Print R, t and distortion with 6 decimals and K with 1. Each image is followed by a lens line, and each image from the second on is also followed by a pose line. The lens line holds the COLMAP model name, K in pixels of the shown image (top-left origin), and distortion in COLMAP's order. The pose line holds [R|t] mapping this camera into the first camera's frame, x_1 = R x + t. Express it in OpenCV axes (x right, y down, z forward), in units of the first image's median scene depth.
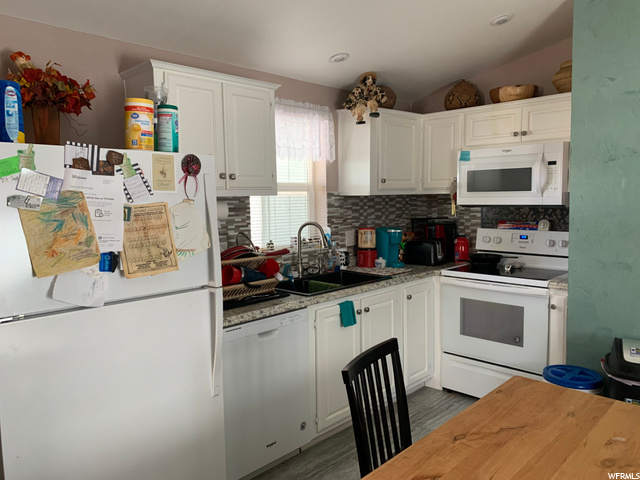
lens RADIAL K [[490.7, 0, 320.0], [0, 490.7, 240.0], [0, 0, 1]] dist [0.002931, 0.000387]
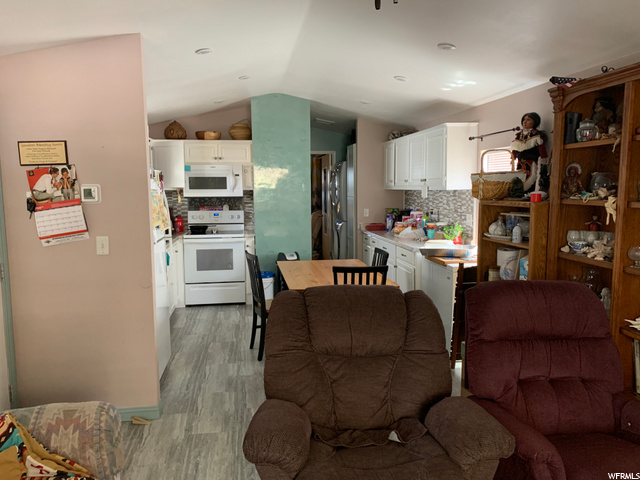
lens RADIAL K [[490.7, 0, 320.0], [0, 490.7, 240.0], [0, 0, 1]] dist [0.002931, 0.000387]
pose [[0.602238, -0.075316, 0.794756, -0.841277], [0.067275, 0.996786, 0.043483, 0.036669], [-0.795477, 0.027280, 0.605370, -0.416913]]
